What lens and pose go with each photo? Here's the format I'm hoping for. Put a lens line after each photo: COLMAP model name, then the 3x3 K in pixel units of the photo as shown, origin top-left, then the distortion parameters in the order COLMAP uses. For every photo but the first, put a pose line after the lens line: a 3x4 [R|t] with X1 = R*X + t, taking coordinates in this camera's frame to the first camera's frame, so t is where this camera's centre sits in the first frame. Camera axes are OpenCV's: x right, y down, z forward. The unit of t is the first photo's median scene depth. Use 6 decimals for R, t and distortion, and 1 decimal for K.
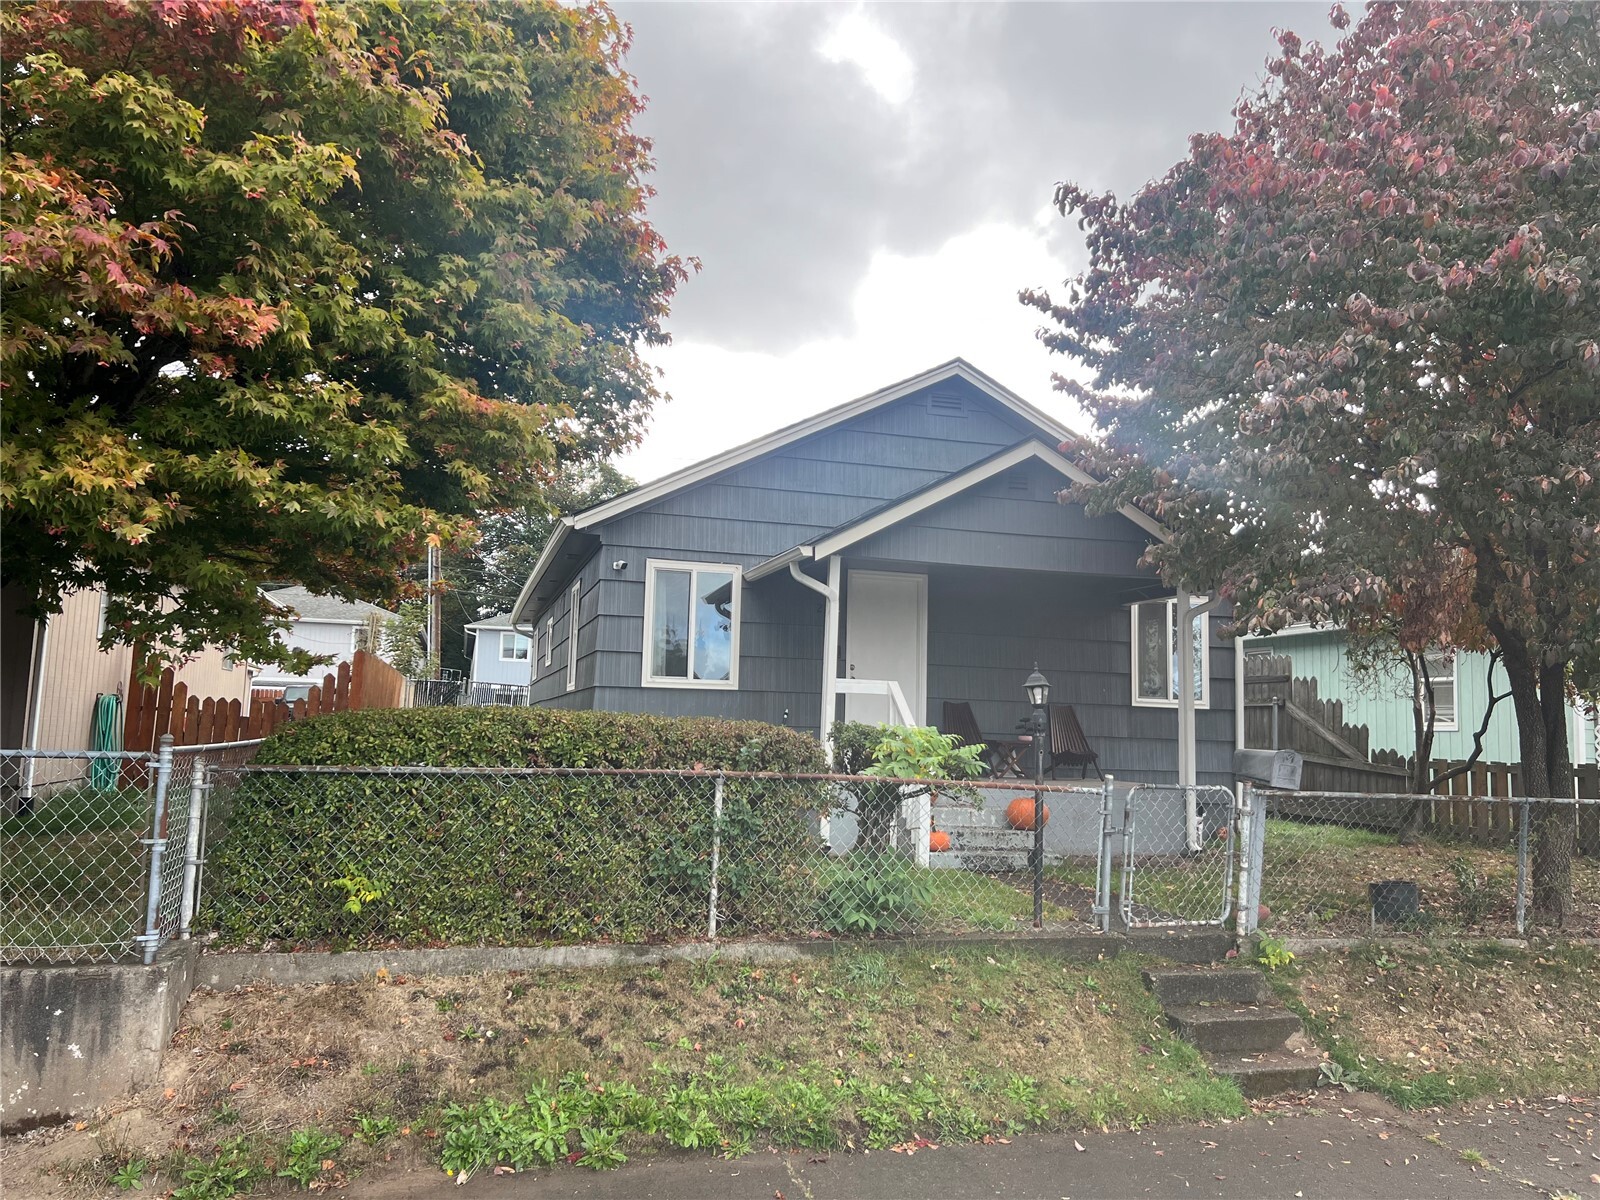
lens RADIAL K [[1215.7, 0, 803.2], [0, 1215.7, 595.0], [0, 0, 1]] dist [0.049972, -0.057534]
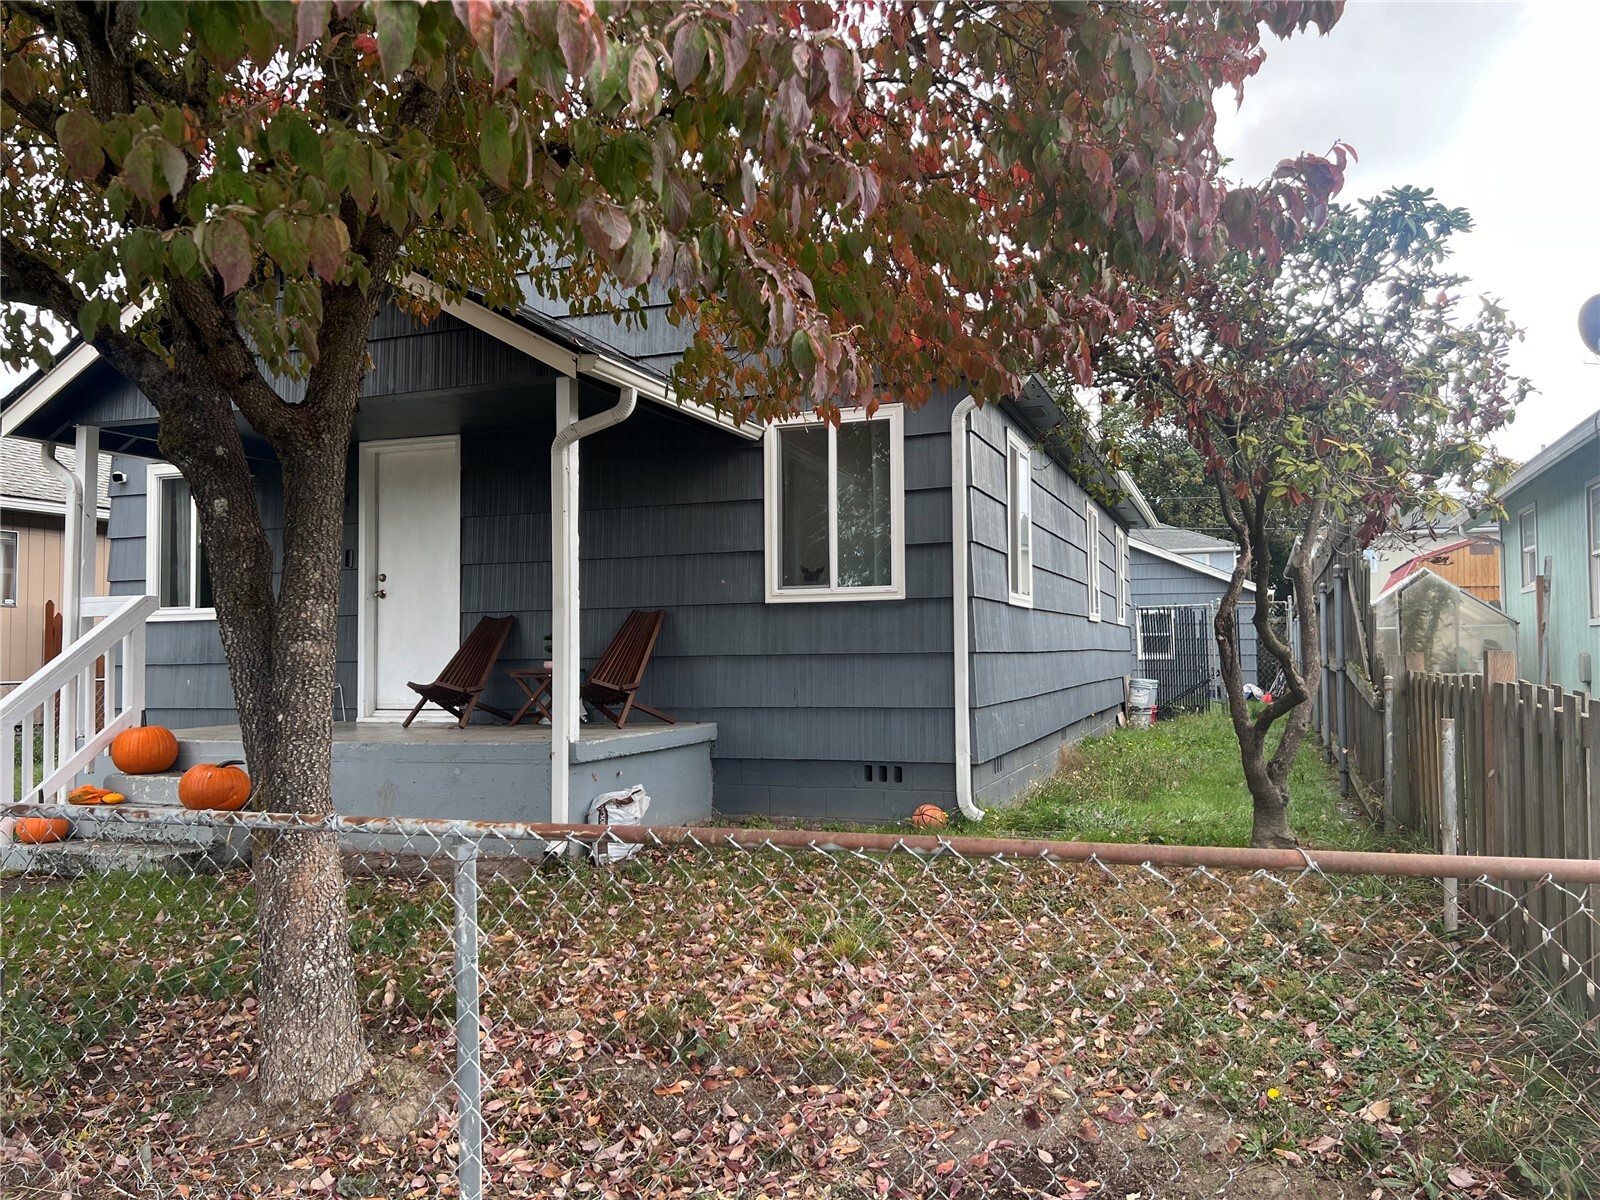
lens RADIAL K [[1204.4, 0, 824.8], [0, 1204.4, 601.7], [0, 0, 1]] dist [0.080796, -0.092900]
pose [[0.813602, -0.065955, -0.577670, 1.110976], [0.099255, 0.994716, 0.026222, 0.134472], [0.572888, -0.078671, 0.815849, 0.917466]]
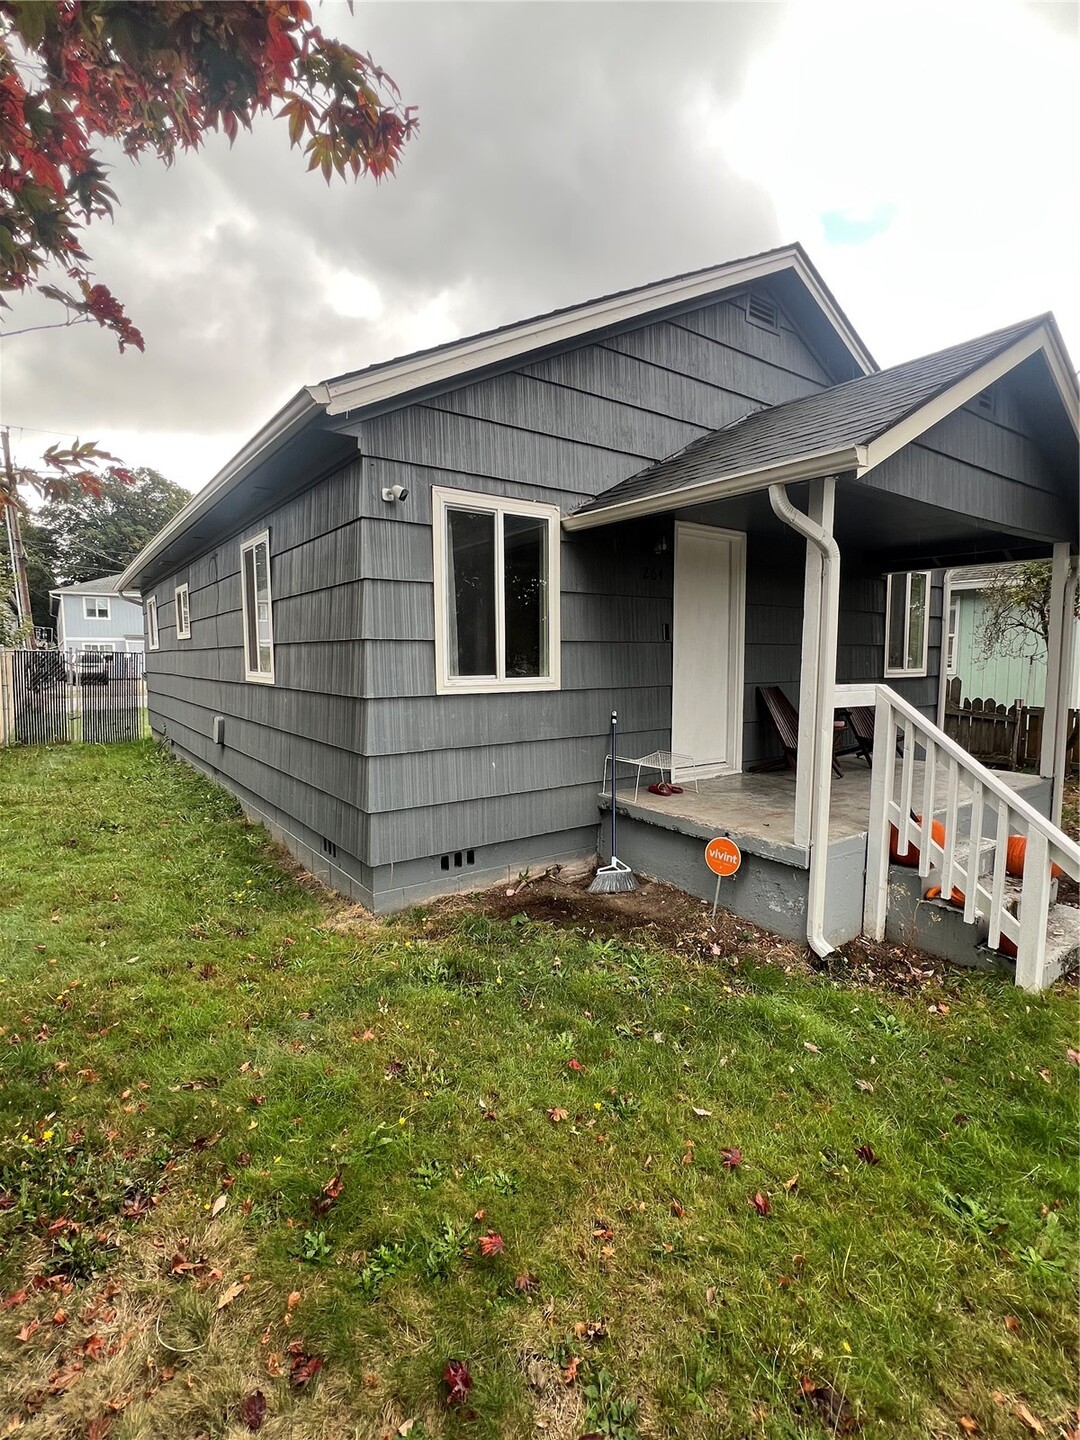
lens RADIAL K [[681.8, 0, 531.2], [0, 681.8, 720.3], [0, 0, 1]] dist [-0.001902, -0.000863]
pose [[0.941584, -0.060809, 0.331243, -0.318043], [-0.010248, 0.977935, 0.208658, 0.021731], [-0.336622, -0.199863, 0.920185, 1.008293]]
